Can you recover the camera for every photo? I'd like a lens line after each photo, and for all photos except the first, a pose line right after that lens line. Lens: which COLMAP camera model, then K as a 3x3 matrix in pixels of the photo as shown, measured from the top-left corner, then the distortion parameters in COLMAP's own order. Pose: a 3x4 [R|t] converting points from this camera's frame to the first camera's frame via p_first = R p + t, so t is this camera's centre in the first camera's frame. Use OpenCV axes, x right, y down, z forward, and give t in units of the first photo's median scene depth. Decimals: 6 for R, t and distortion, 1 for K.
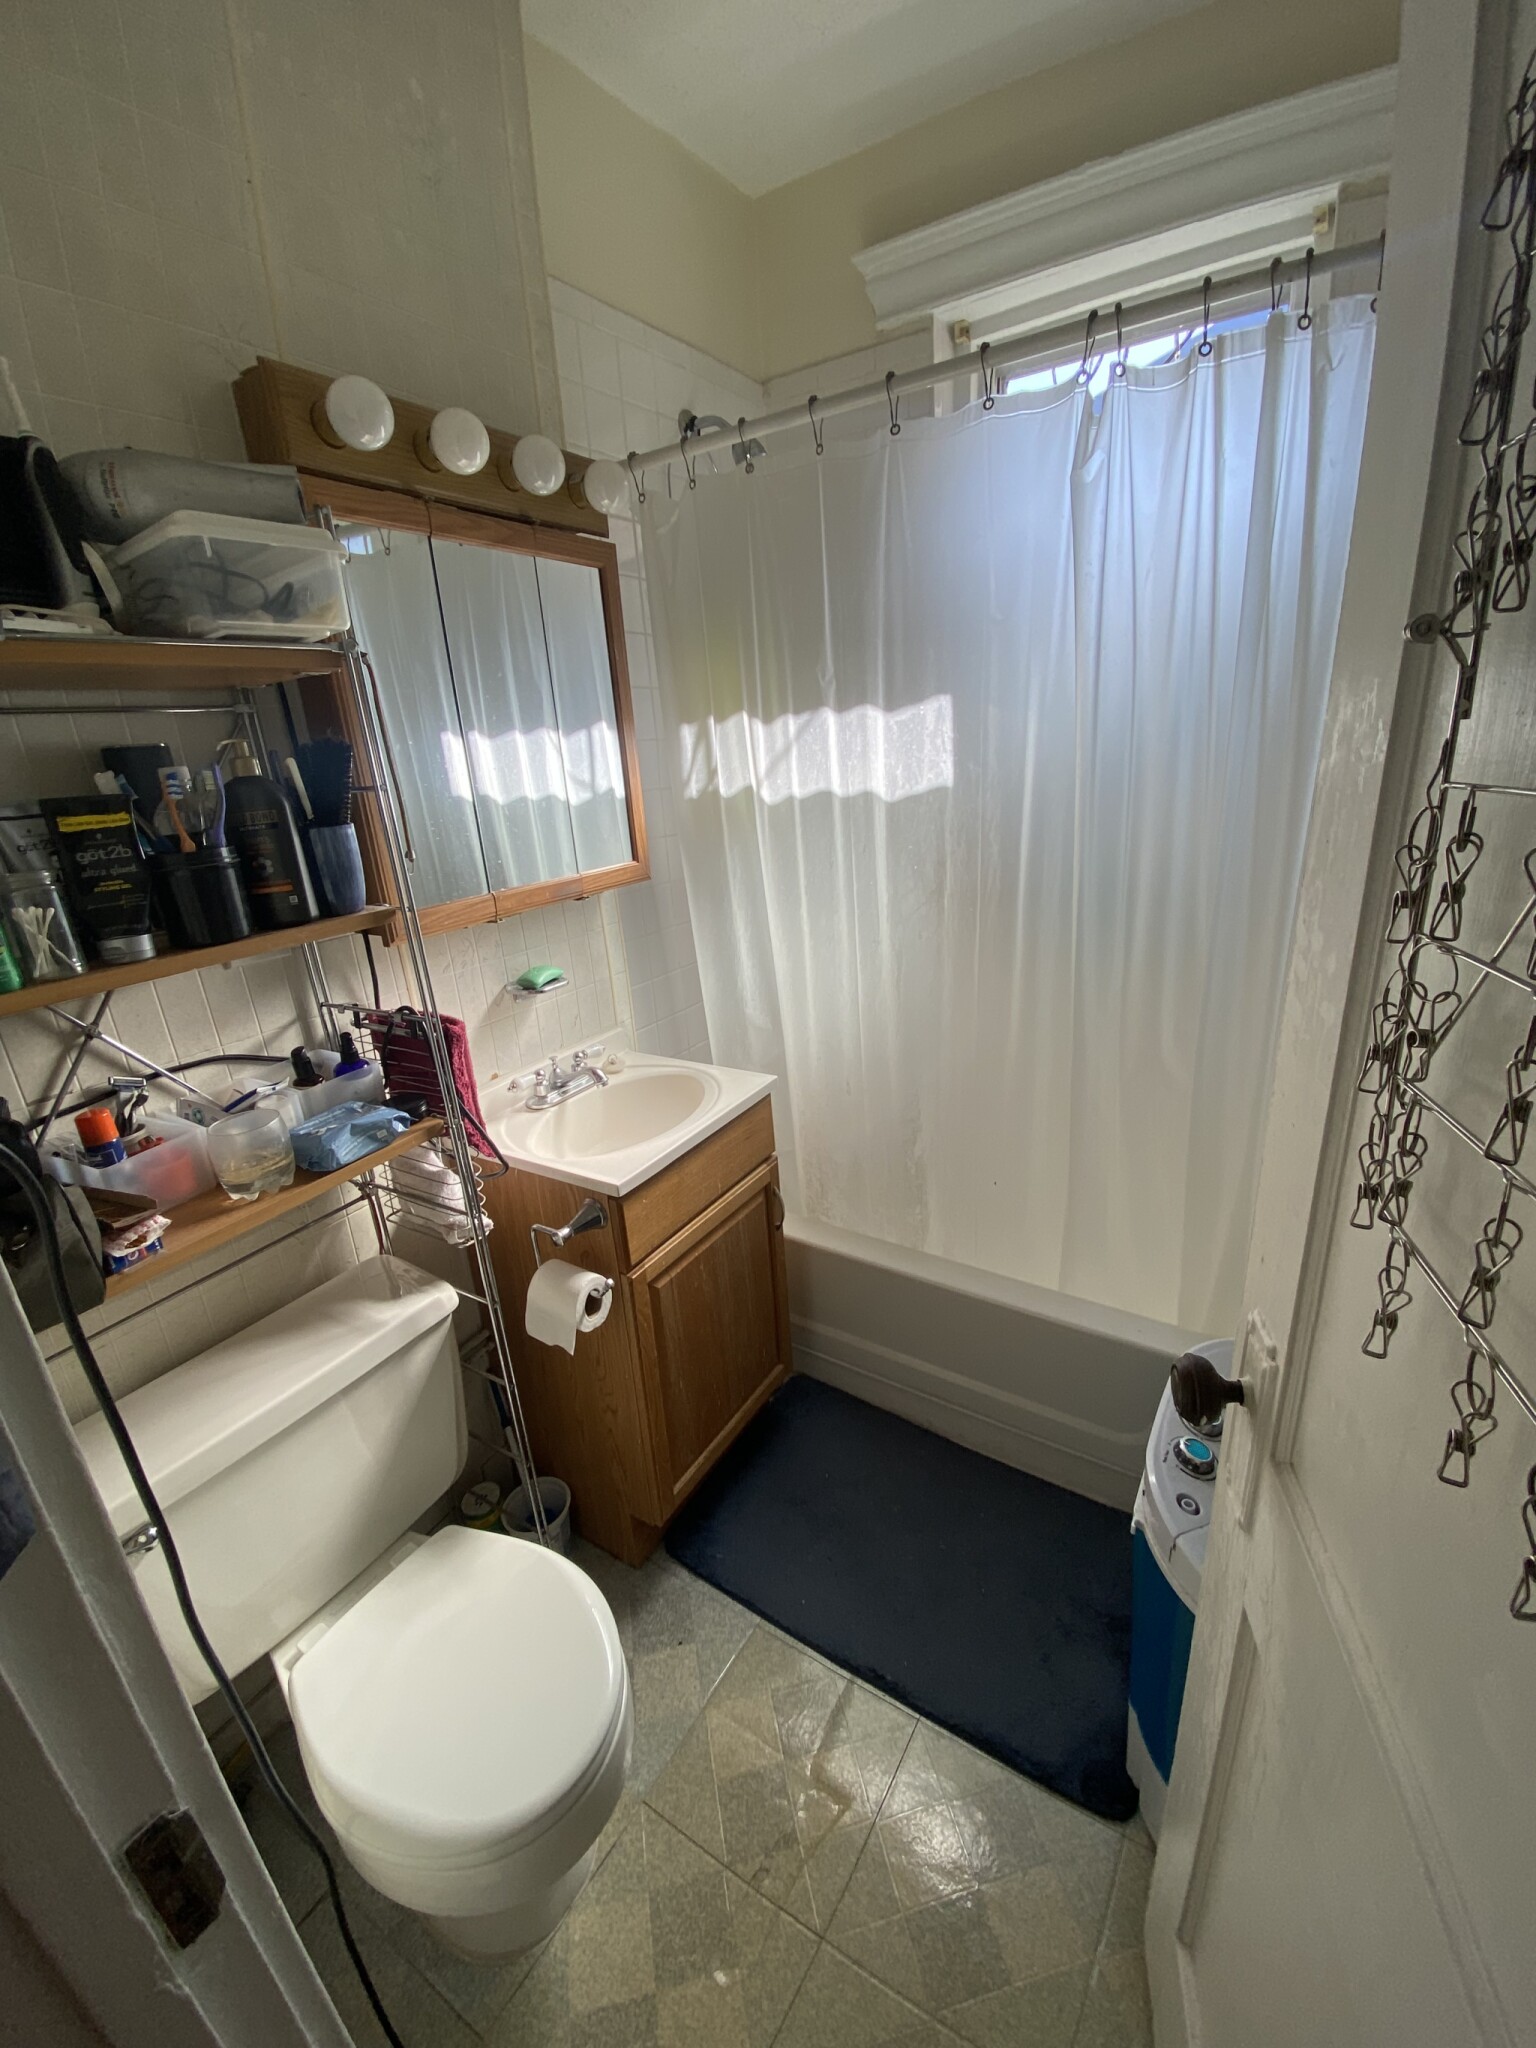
lens RADIAL K [[850.1, 0, 768.0], [0, 850.1, 1024.0], [0, 0, 1]] dist [0.077498, -0.050330]
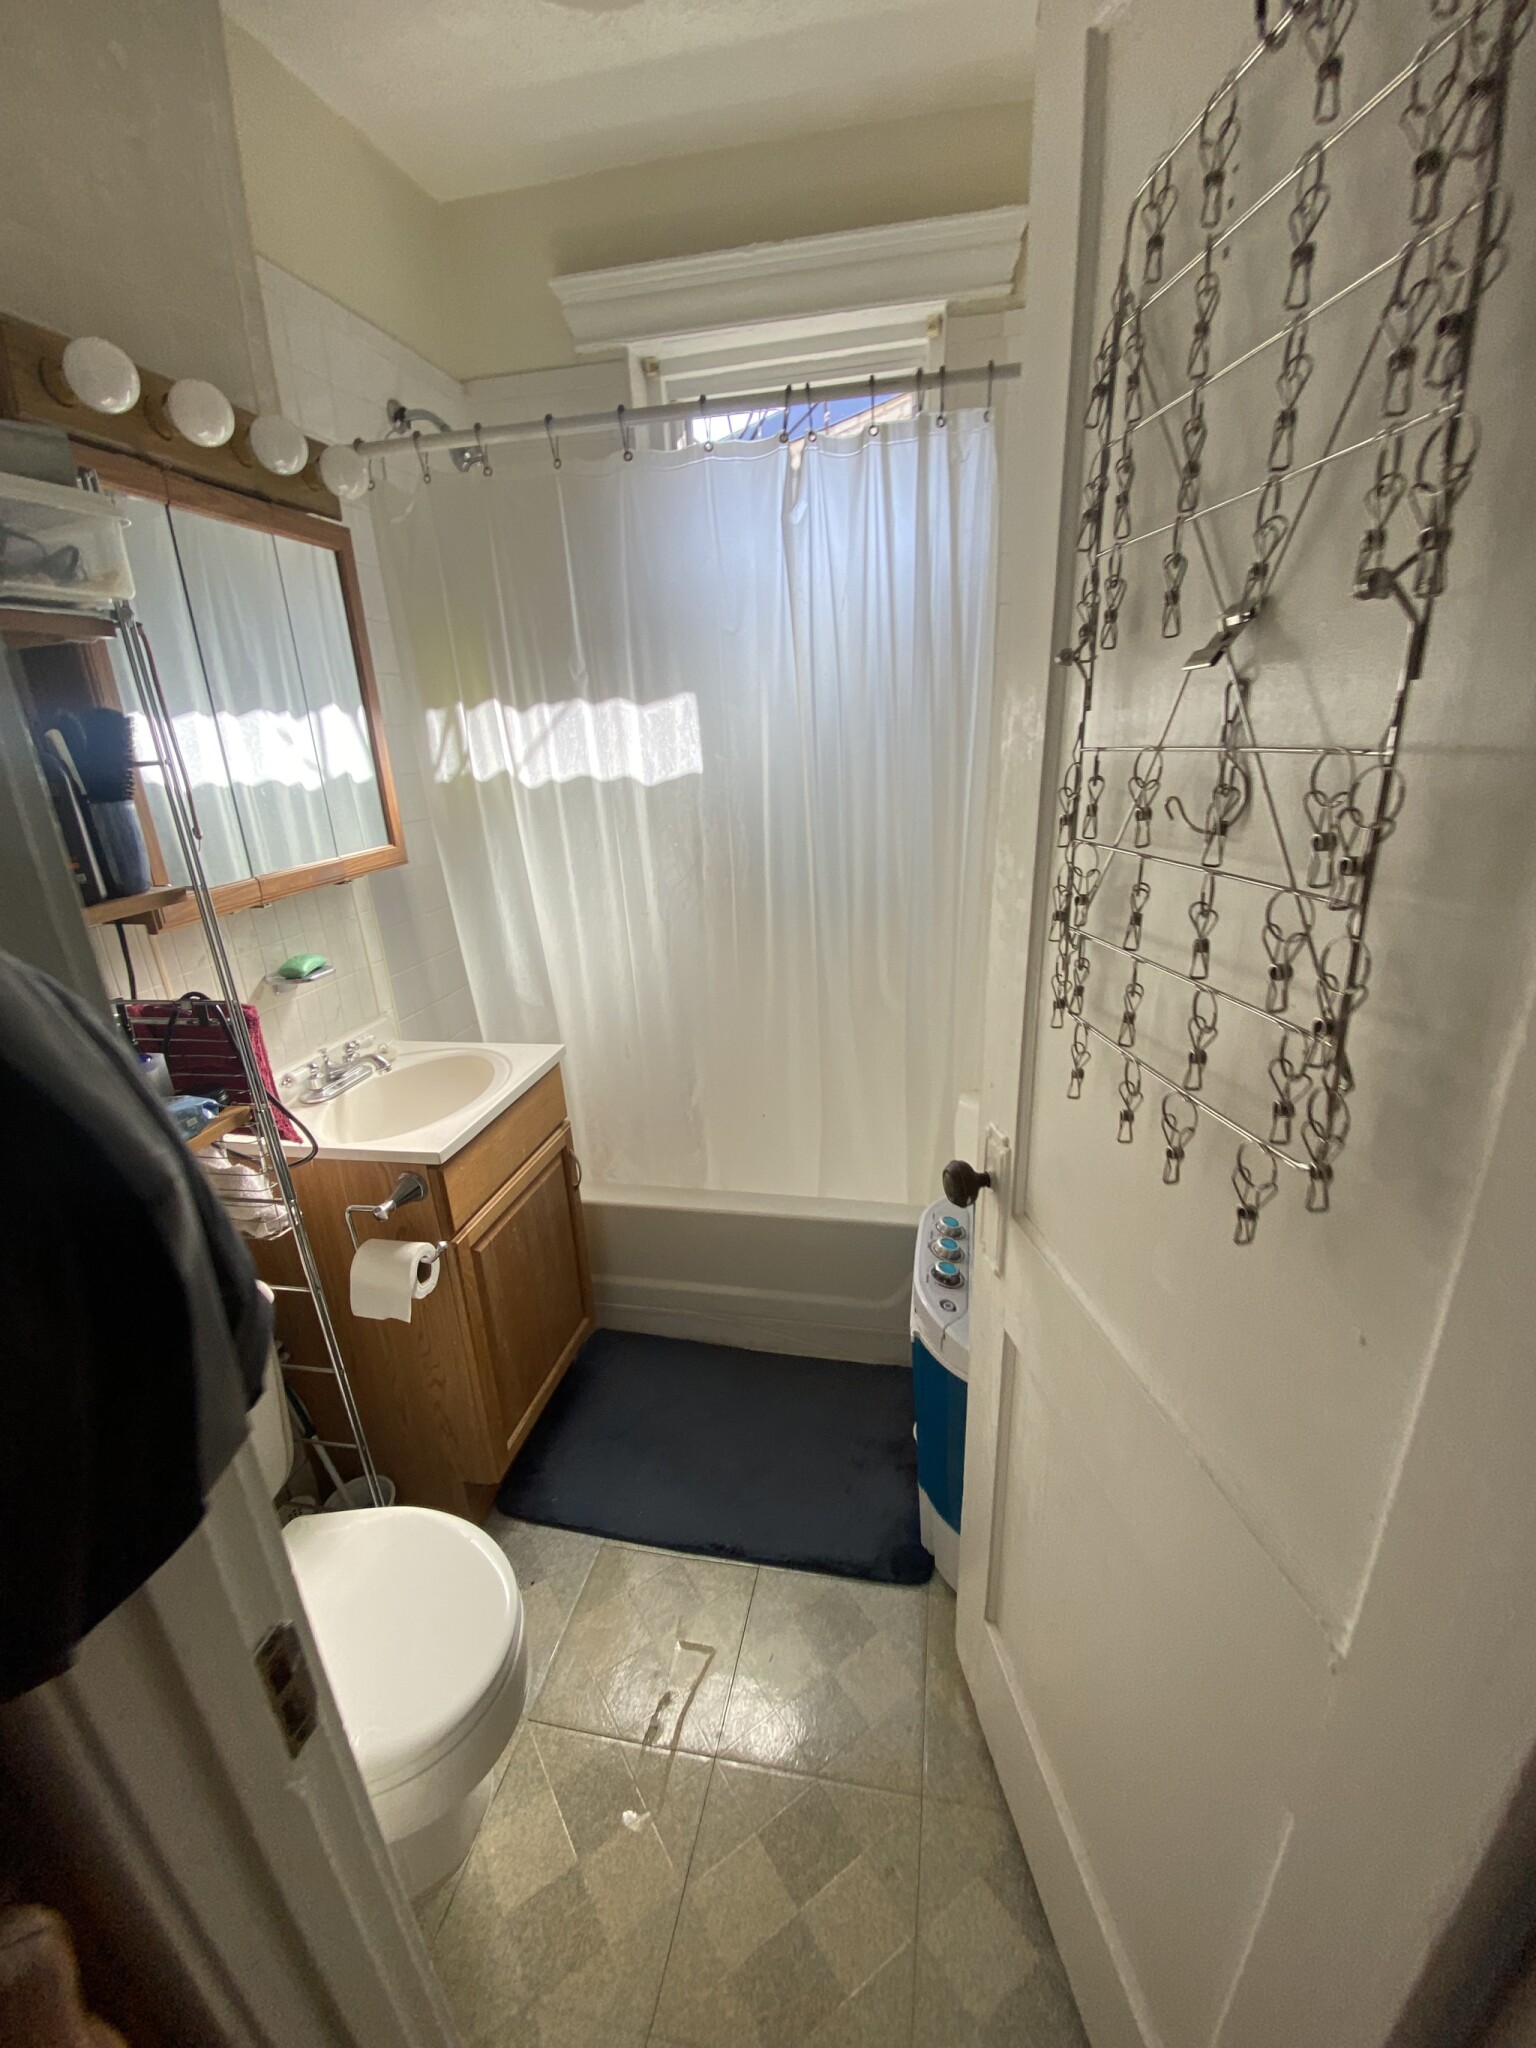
lens RADIAL K [[870.4, 0, 768.0], [0, 870.4, 1024.0], [0, 0, 1]] dist [0.093741, -0.054844]
pose [[0.932364, -0.097646, 0.348085, -0.145342], [0.100828, 0.994863, 0.009008, 0.058342], [-0.347176, 0.026698, 0.937420, -0.128946]]
